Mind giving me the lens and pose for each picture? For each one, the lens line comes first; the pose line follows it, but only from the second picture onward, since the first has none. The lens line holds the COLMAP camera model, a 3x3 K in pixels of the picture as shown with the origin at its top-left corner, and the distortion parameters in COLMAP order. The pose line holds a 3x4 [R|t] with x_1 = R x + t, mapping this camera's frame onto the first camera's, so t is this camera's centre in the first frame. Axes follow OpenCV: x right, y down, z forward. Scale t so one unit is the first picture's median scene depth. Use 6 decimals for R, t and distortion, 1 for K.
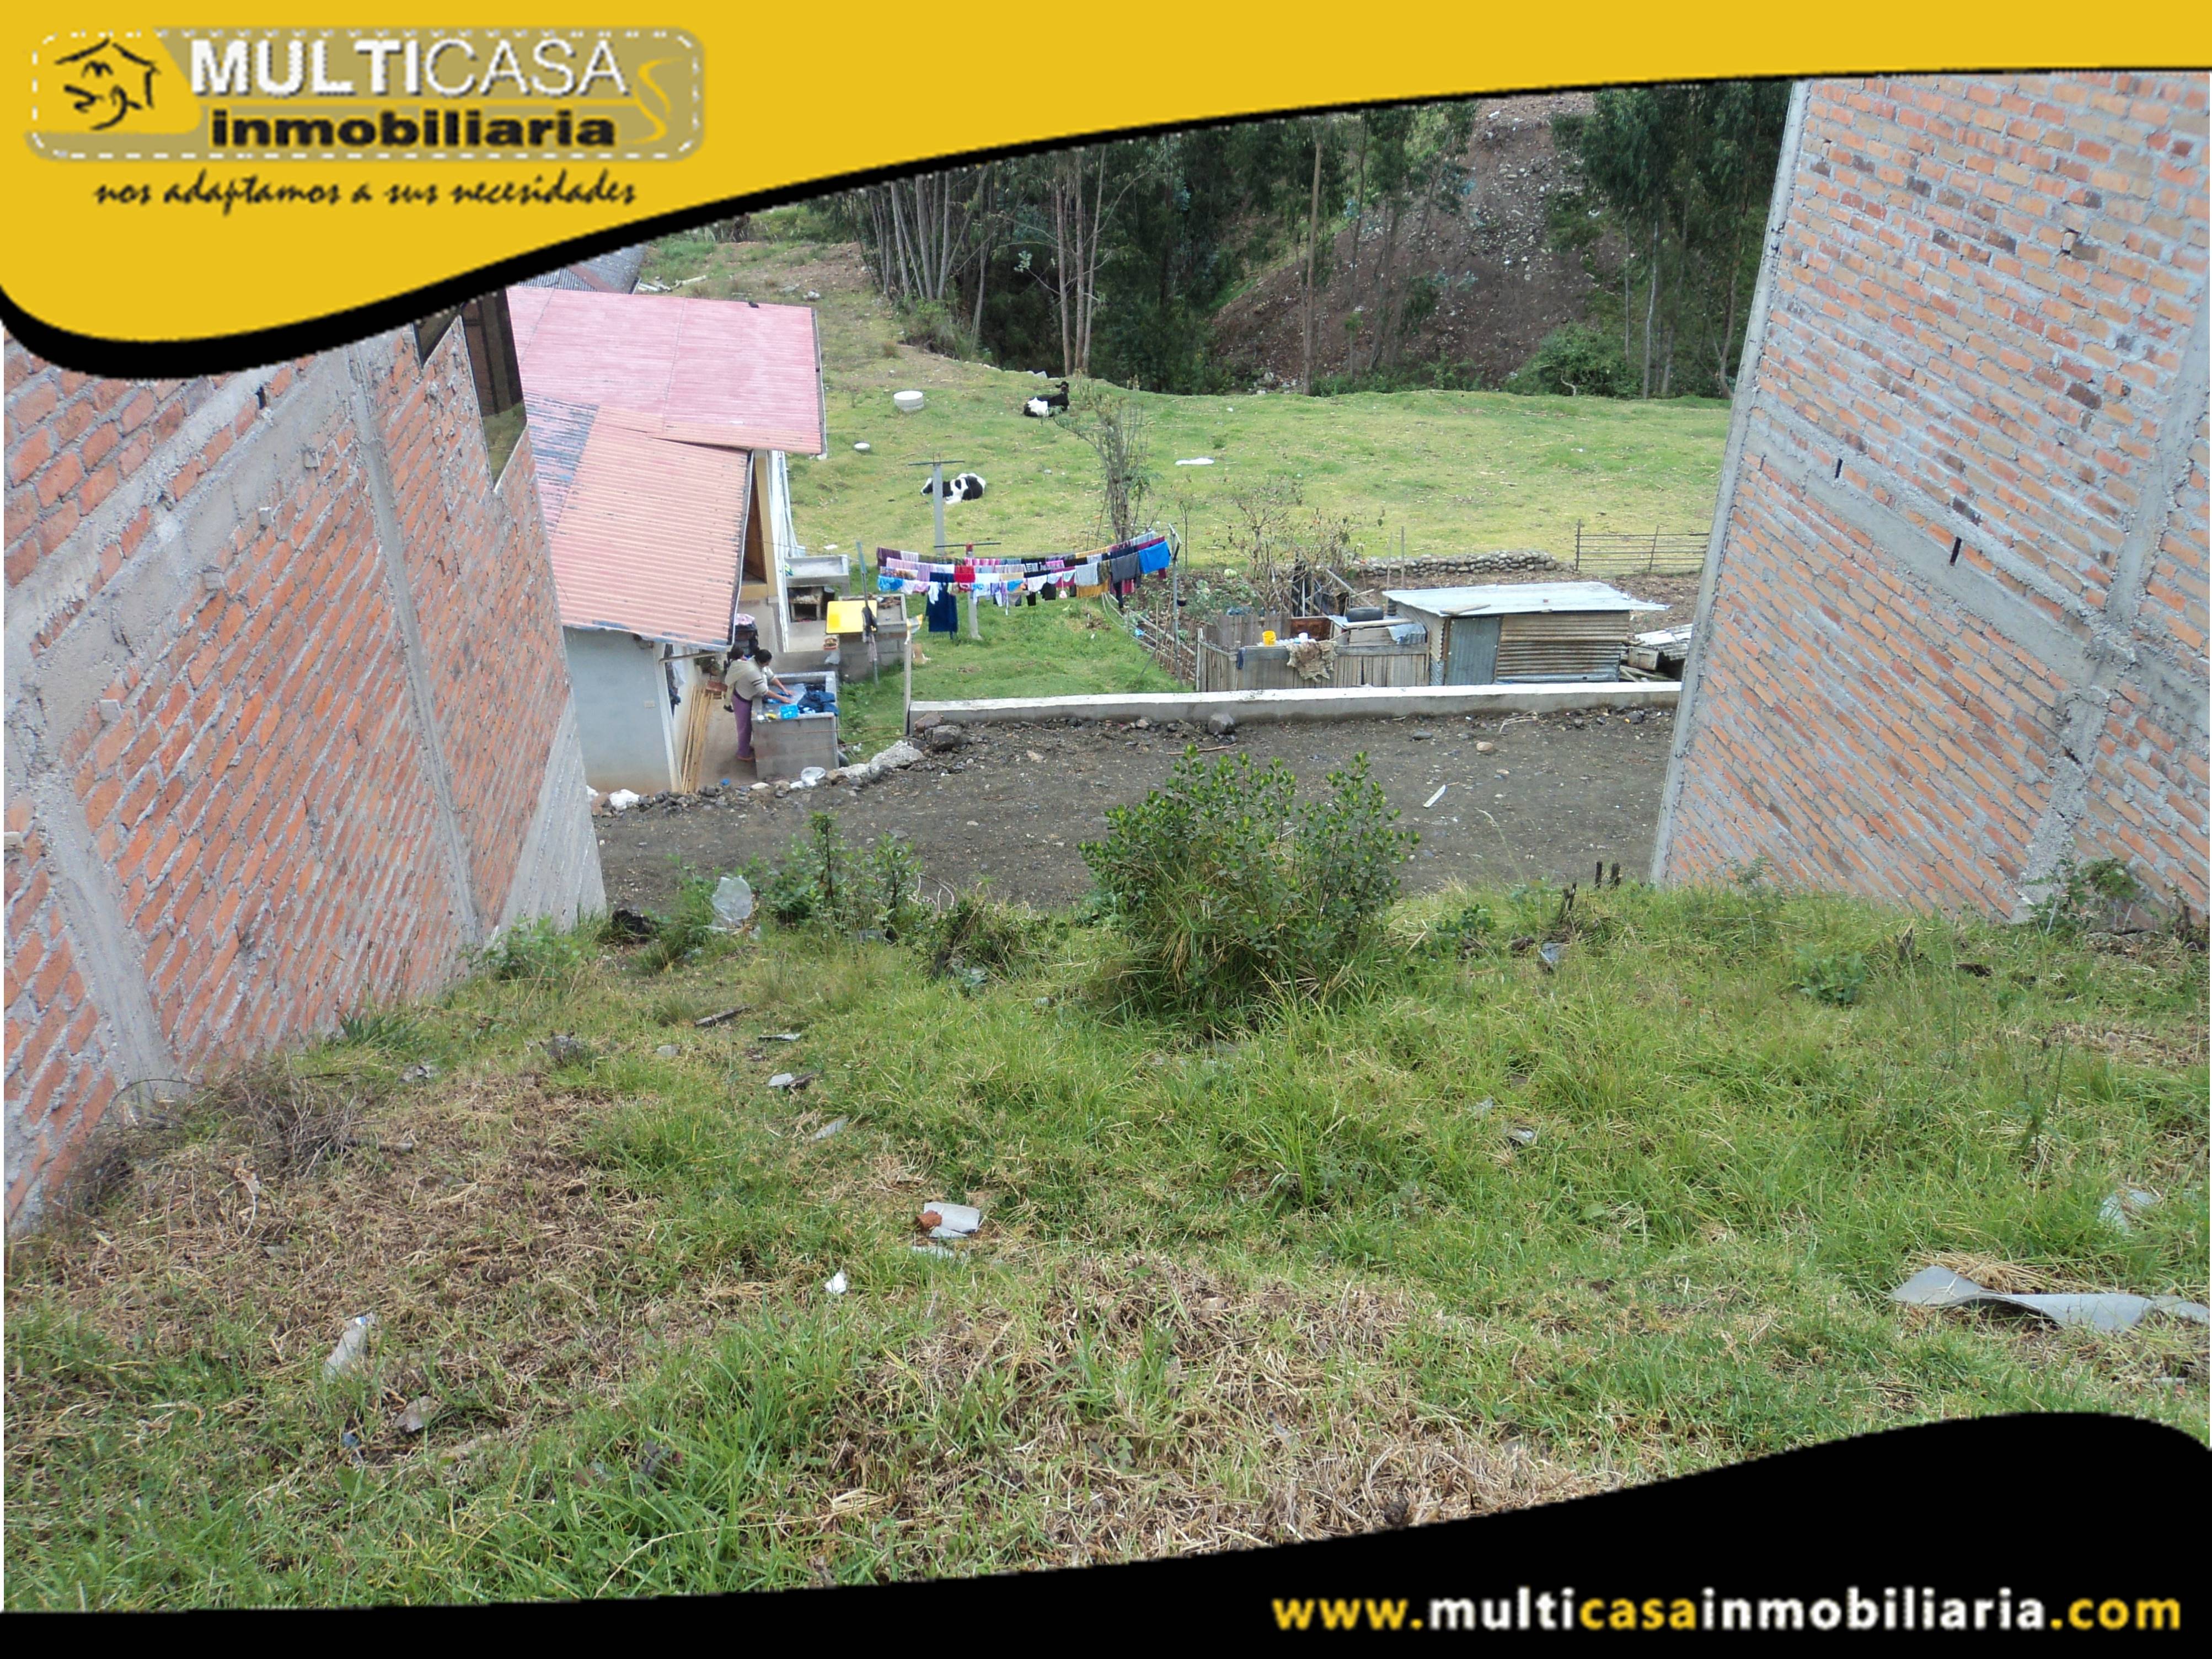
lens RADIAL K [[1756.2, 0, 1099.3], [0, 1756.2, 821.4], [0, 0, 1]] dist [-0.037610, 0.014320]
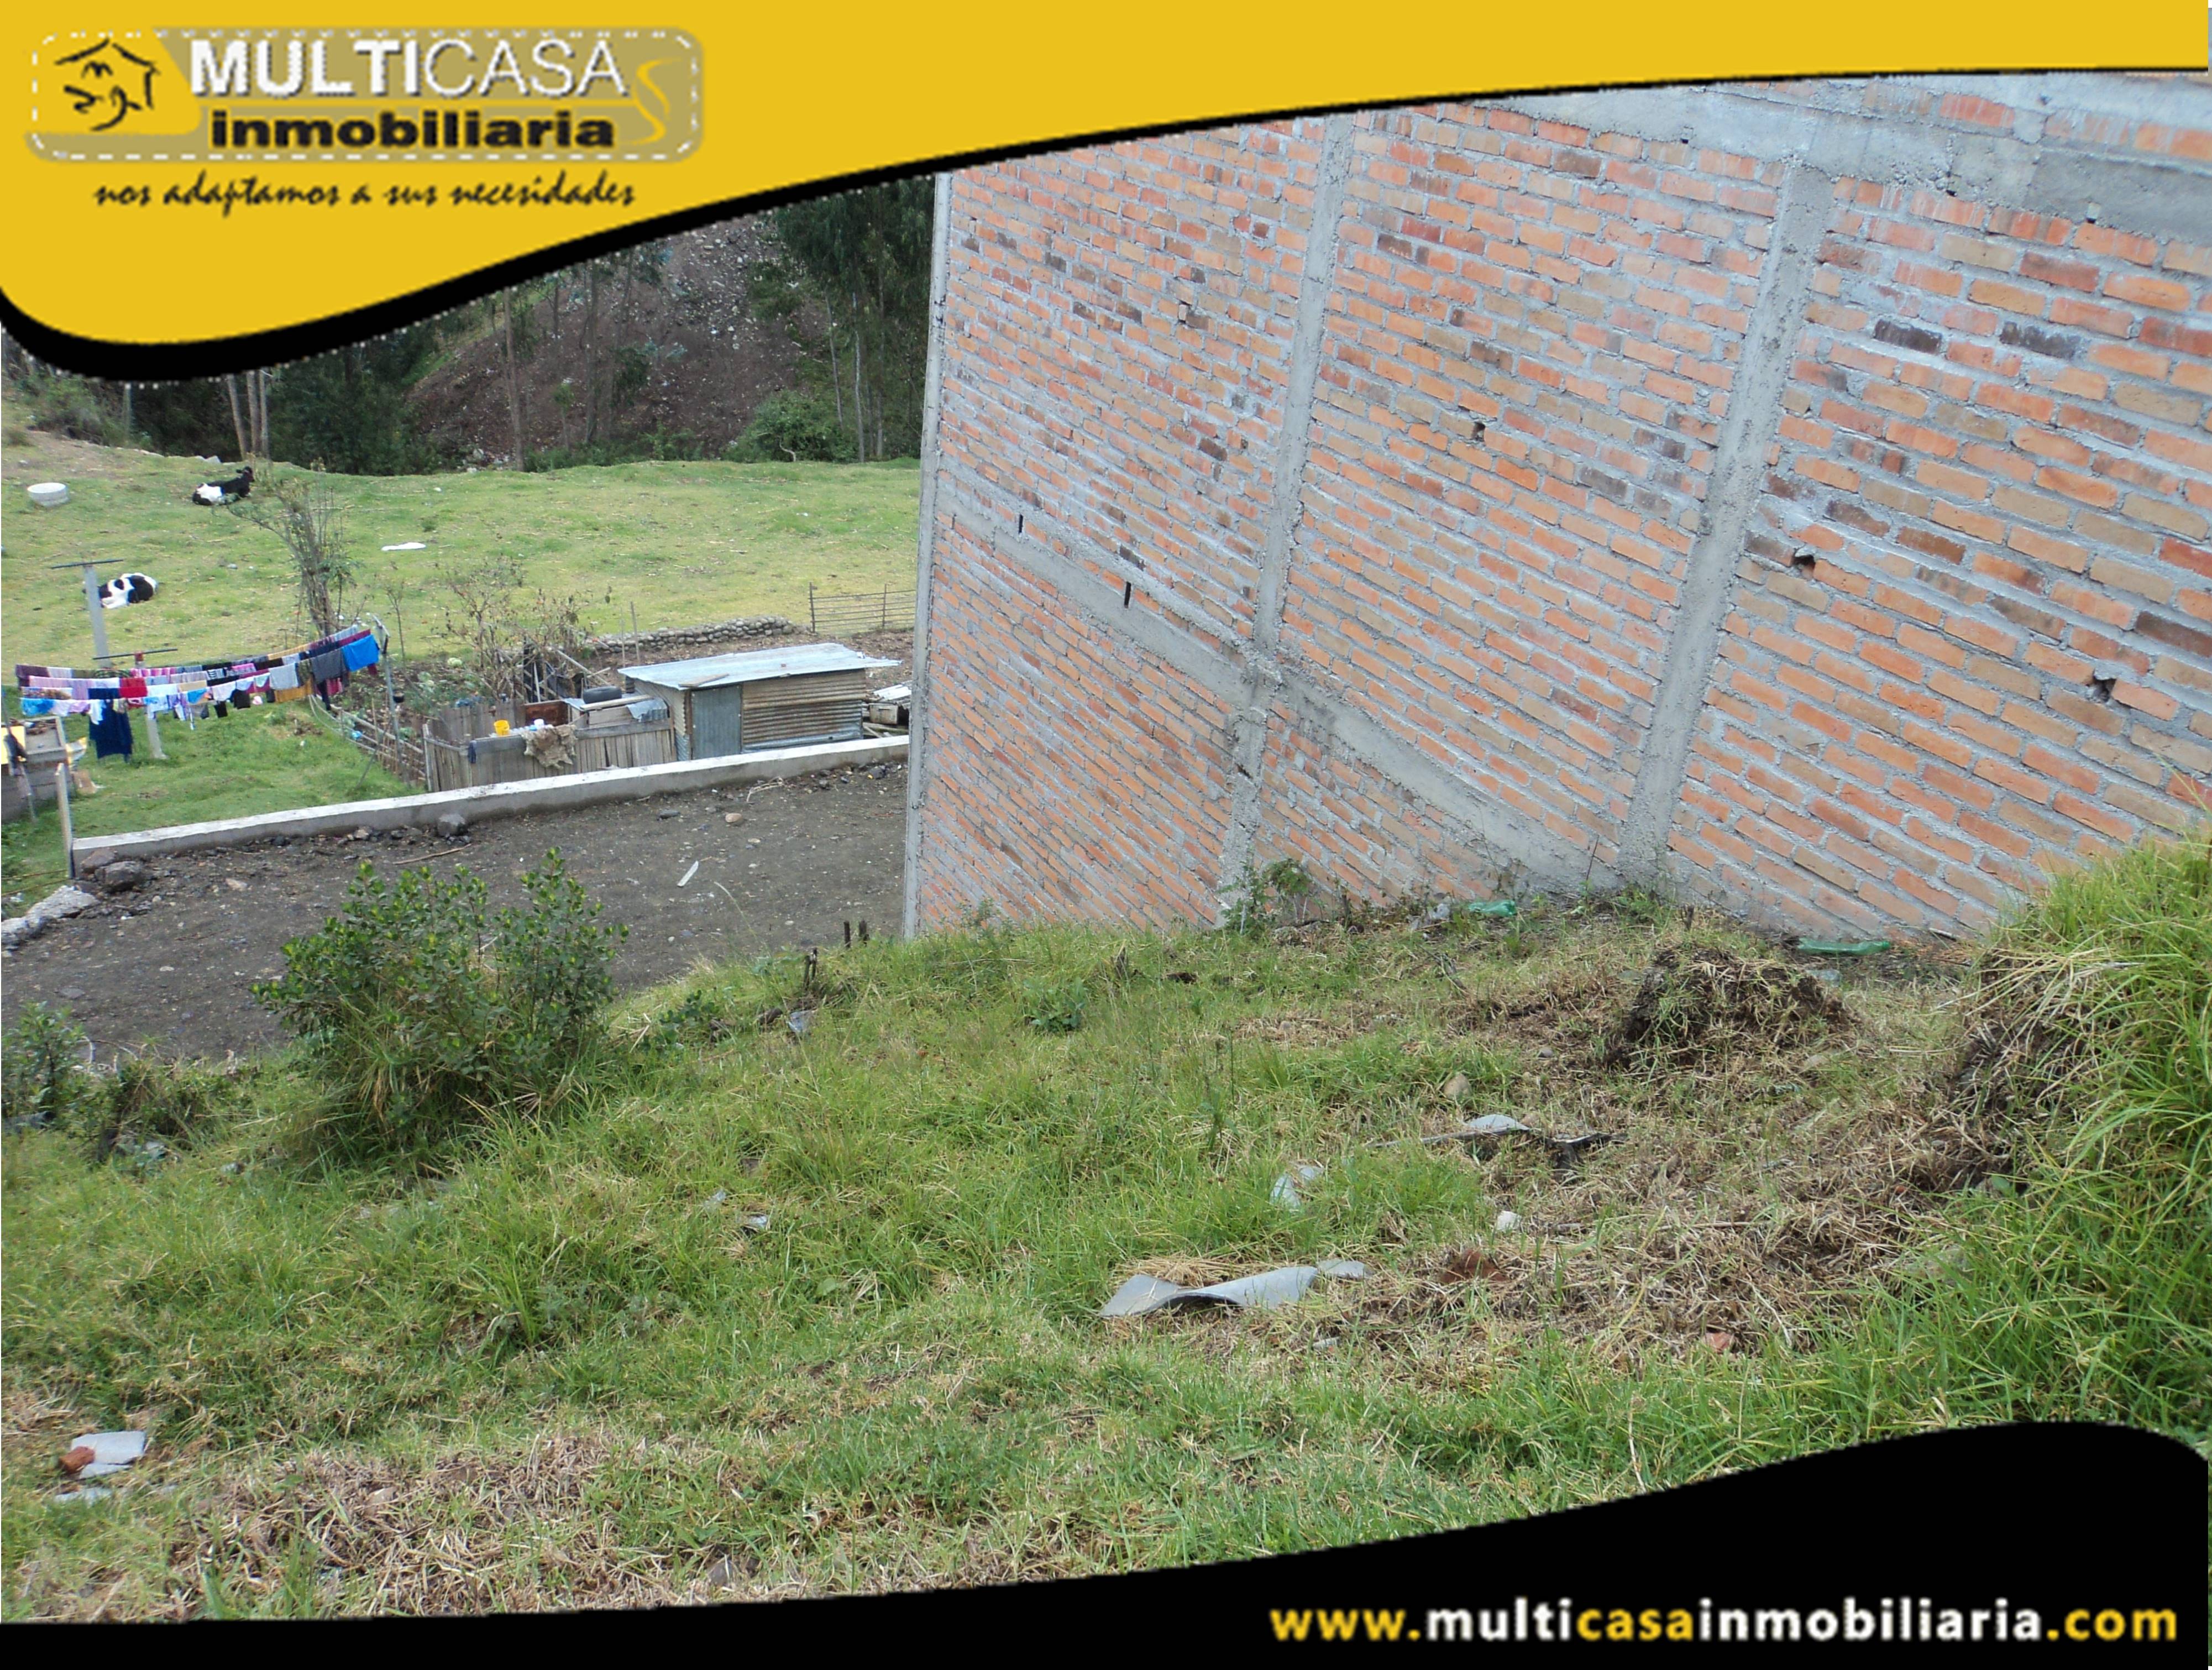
lens RADIAL K [[1768.9, 0, 1107.0], [0, 1768.9, 828.7], [0, 0, 1]] dist [-0.036751, 0.033328]
pose [[0.910017, -0.112692, 0.398960, 0.013498], [0.126492, 0.991933, -0.008340, -0.001591], [-0.394801, 0.058055, 0.916931, 0.000976]]
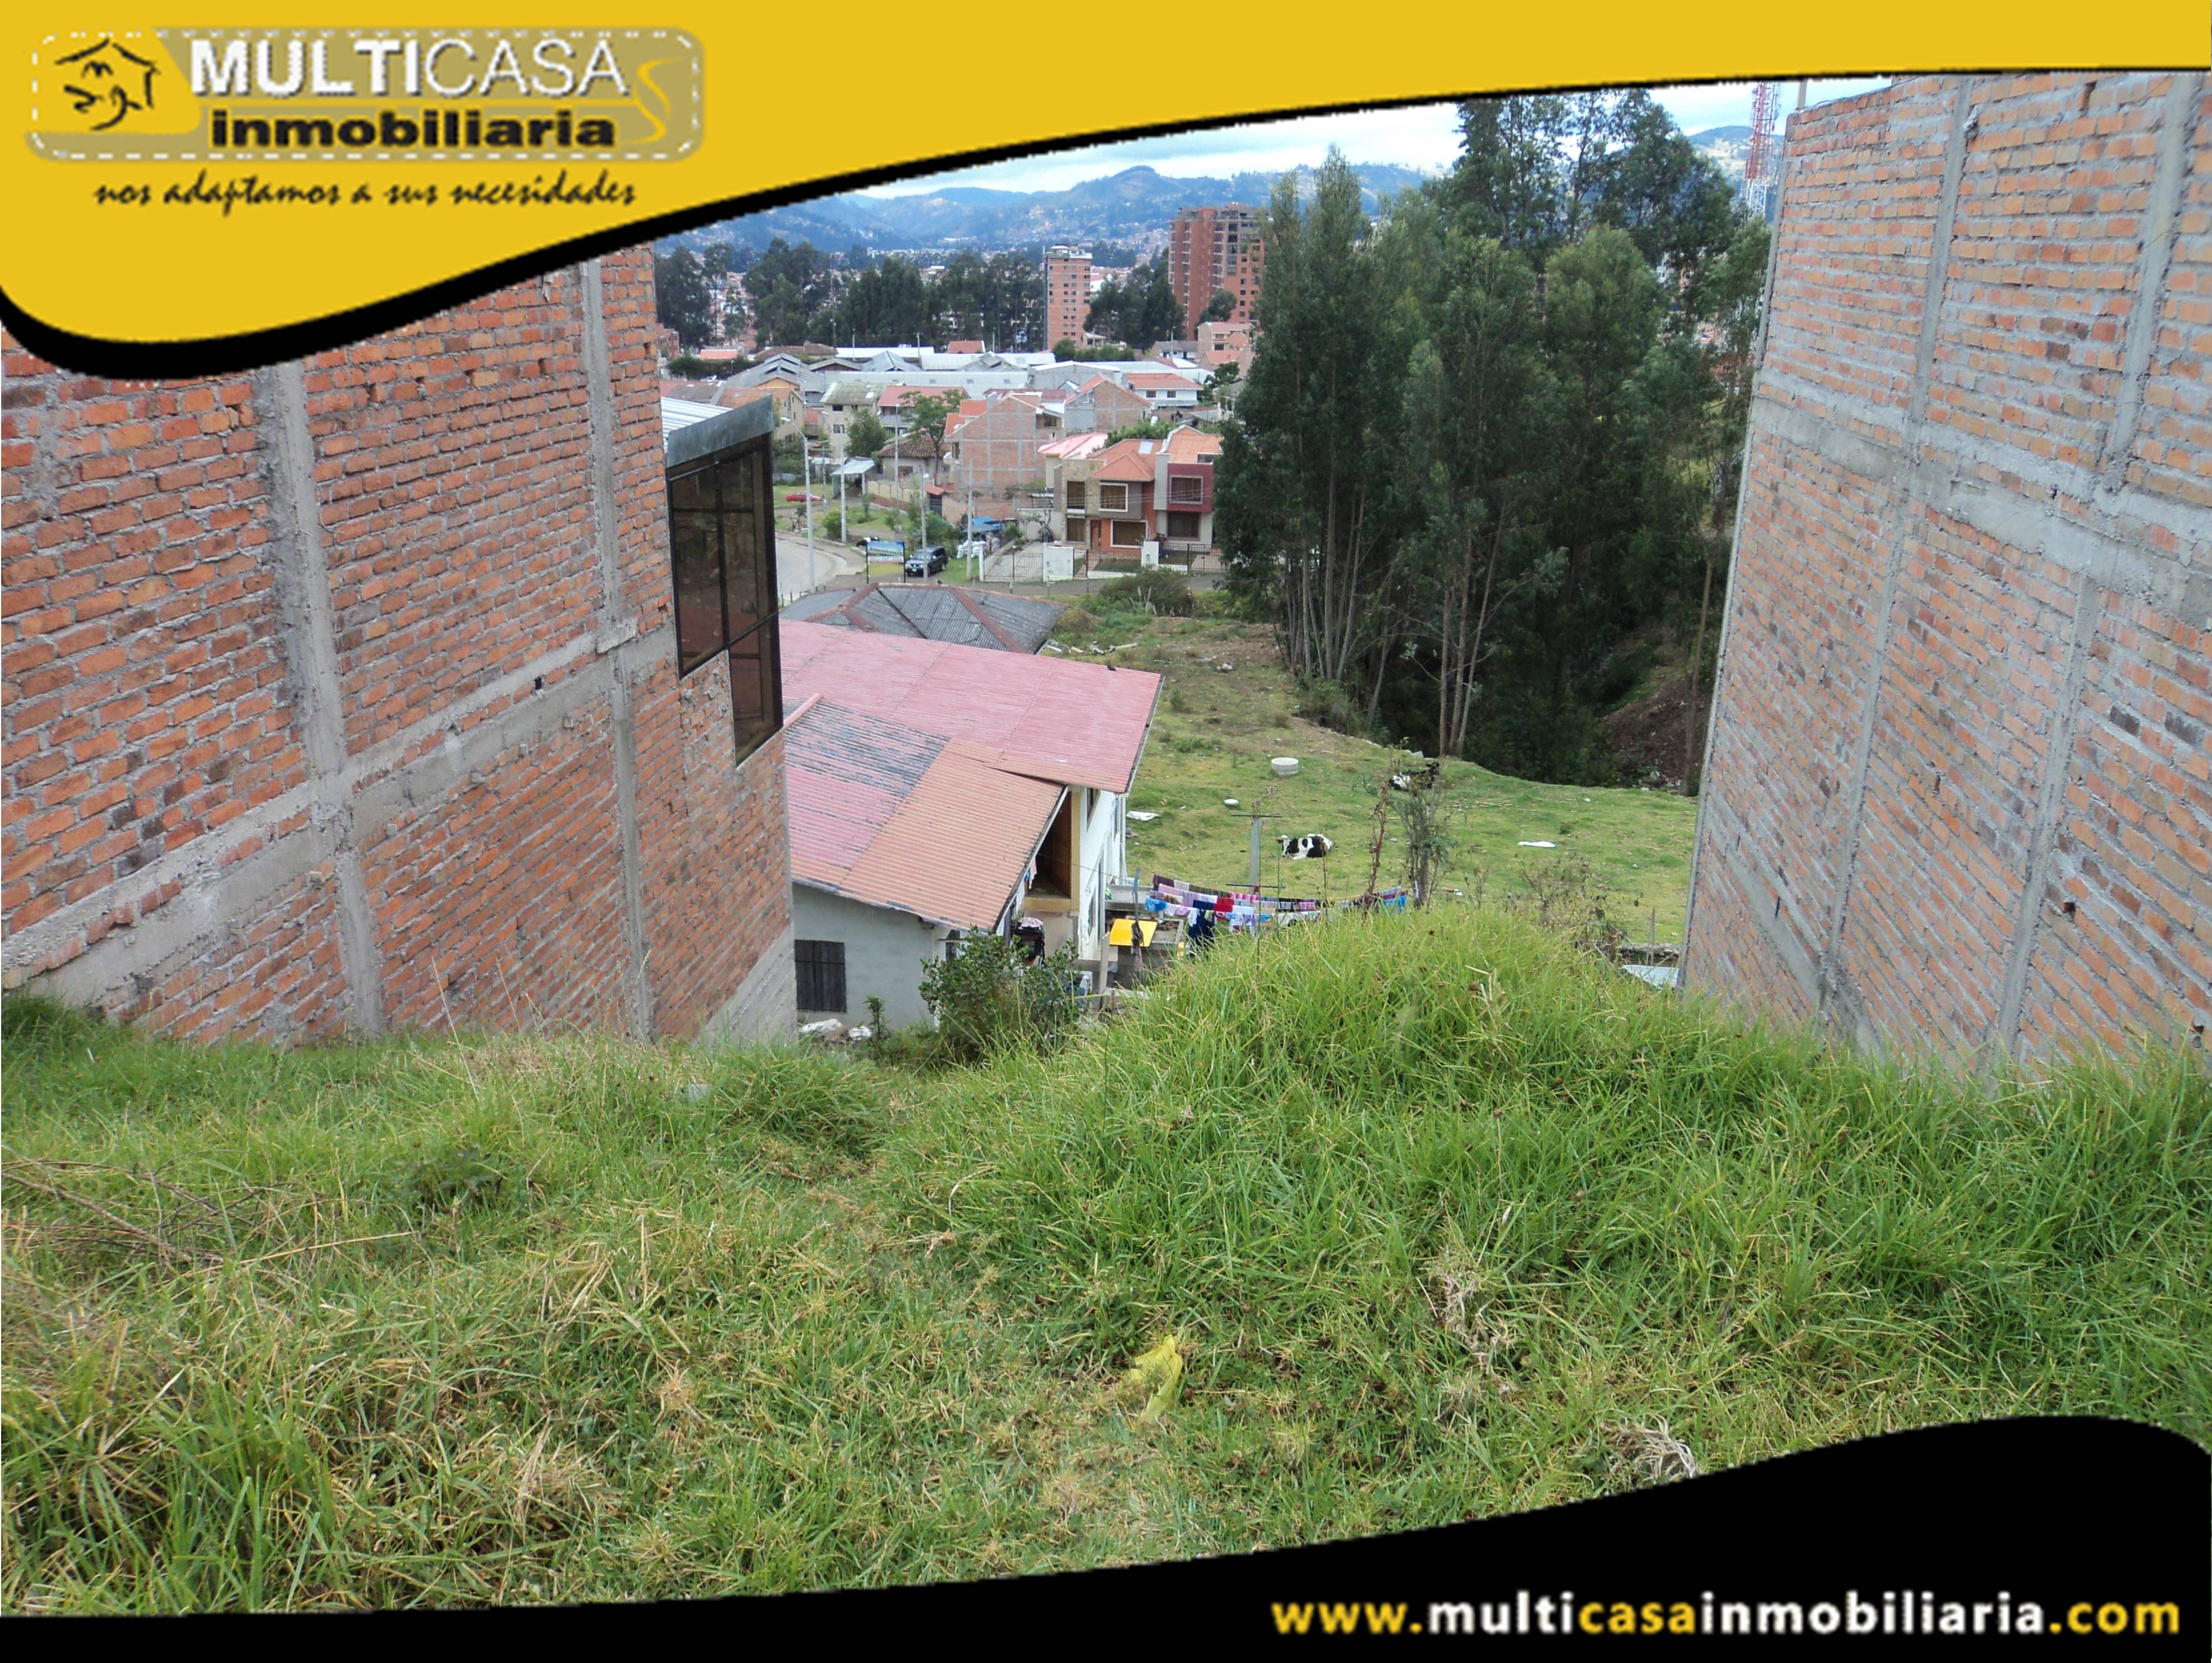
lens RADIAL K [[1768.7, 0, 1107.0], [0, 1768.7, 825.2], [0, 0, 1]] dist [-0.036751, 0.033328]
pose [[0.964494, 0.090663, -0.248055, 0.191867], [-0.139674, 0.972238, -0.187736, 0.053407], [0.224148, 0.215717, 0.950381, -0.188239]]
